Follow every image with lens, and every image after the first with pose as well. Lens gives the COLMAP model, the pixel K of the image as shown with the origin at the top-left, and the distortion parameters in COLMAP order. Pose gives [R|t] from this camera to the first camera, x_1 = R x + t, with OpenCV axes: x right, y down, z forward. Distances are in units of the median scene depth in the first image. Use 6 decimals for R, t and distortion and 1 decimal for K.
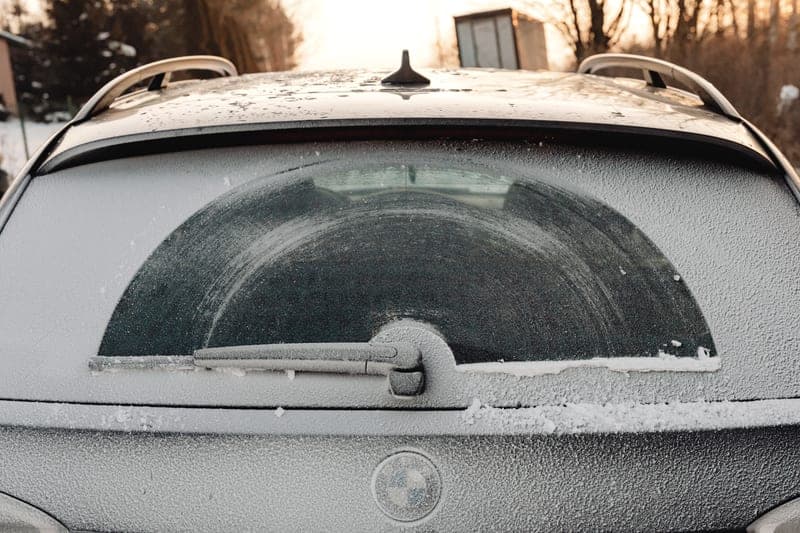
lens RADIAL K [[1140.3, 0, 400.0], [0, 1140.3, 266.5], [0, 0, 1]] dist [0.003254, -0.002870]
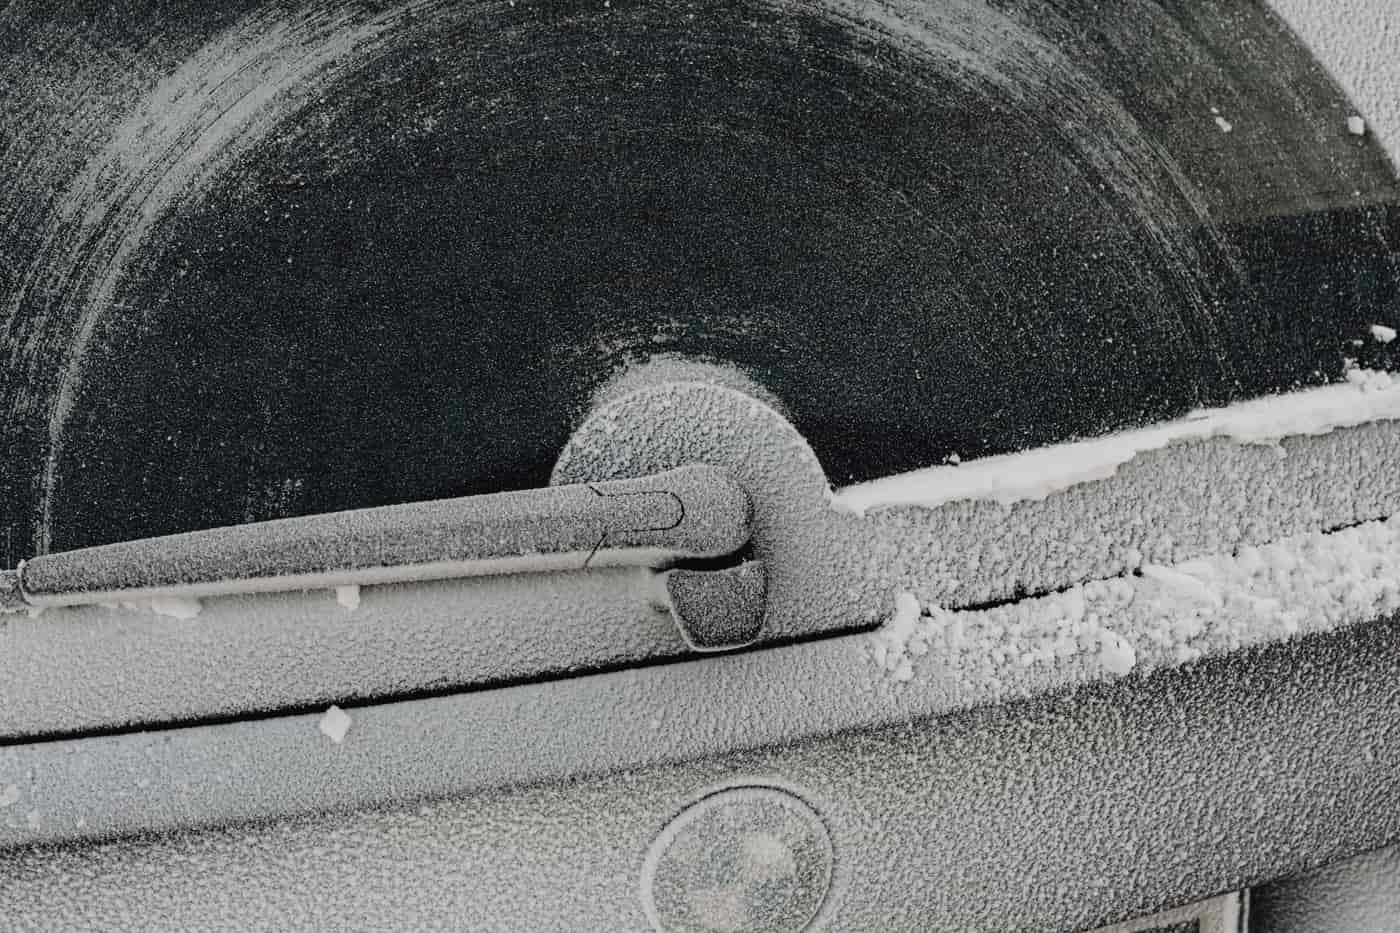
lens RADIAL K [[1995.5, 0, 700.0], [0, 1995.5, 466.5], [0, 0, 1]] dist [0.003254, -0.002870]
pose [[0.964699, -0.131469, 0.228193, -0.126364], [0.034227, 0.921723, 0.386336, -0.155447], [-0.261122, -0.364888, 0.893685, 0.497130]]
